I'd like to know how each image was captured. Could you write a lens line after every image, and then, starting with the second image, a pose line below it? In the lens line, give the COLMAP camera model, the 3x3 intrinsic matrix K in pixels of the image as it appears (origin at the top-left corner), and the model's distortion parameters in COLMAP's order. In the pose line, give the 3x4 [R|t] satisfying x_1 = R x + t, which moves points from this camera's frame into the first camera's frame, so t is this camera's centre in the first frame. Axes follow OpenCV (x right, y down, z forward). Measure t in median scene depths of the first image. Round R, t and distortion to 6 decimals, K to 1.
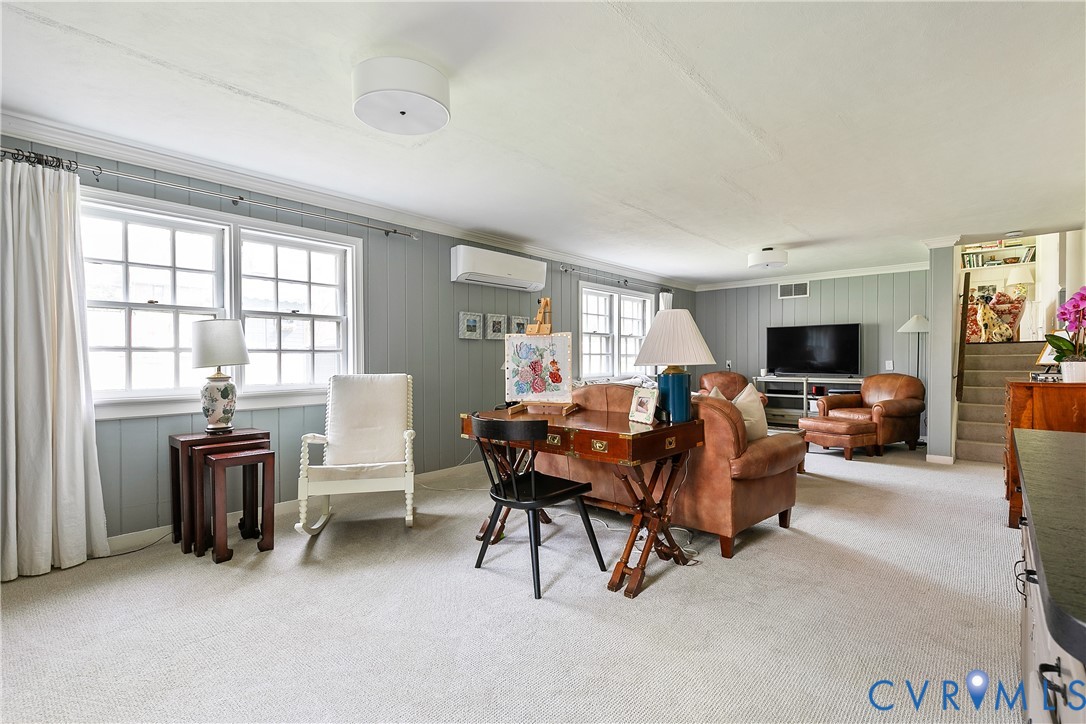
lens RADIAL K [[490.3, 0, 543.7], [0, 490.3, 365.0], [0, 0, 1]] dist [0.001731, -0.001523]
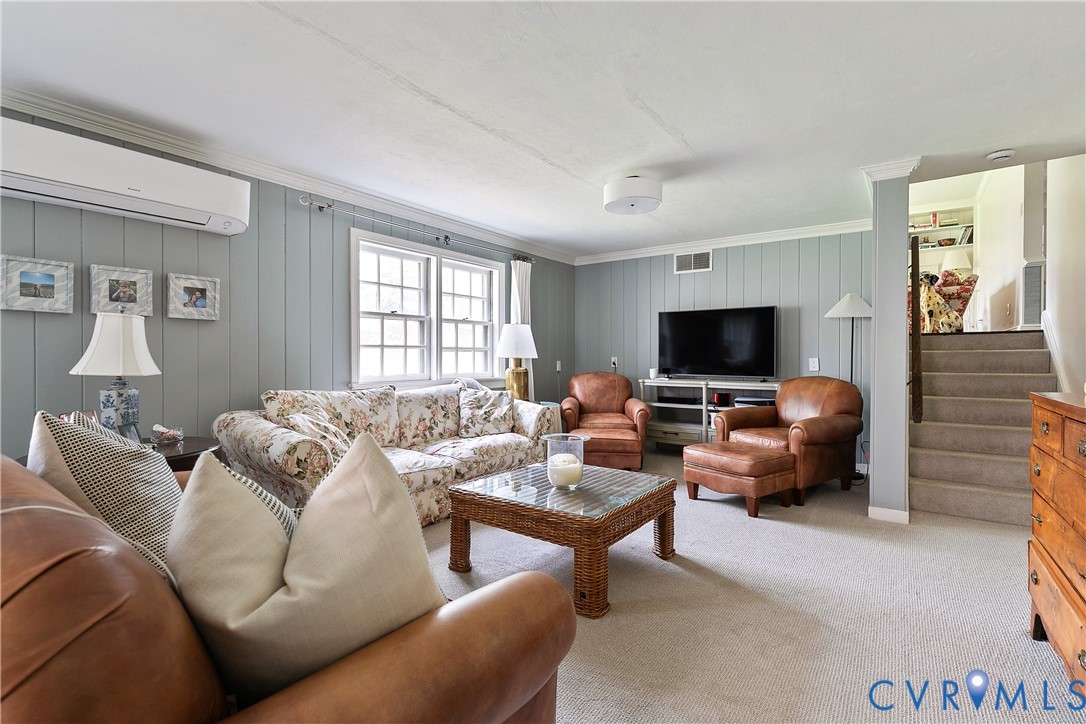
lens RADIAL K [[490.3, 0, 542.3], [0, 490.3, 359.4], [0, 0, 1]] dist [0.001731, -0.001523]
pose [[0.994162, 0.003620, 0.107840, 0.224878], [-0.003239, 0.999988, -0.003707, -0.002787], [-0.107852, 0.003336, 0.994161, 0.319091]]
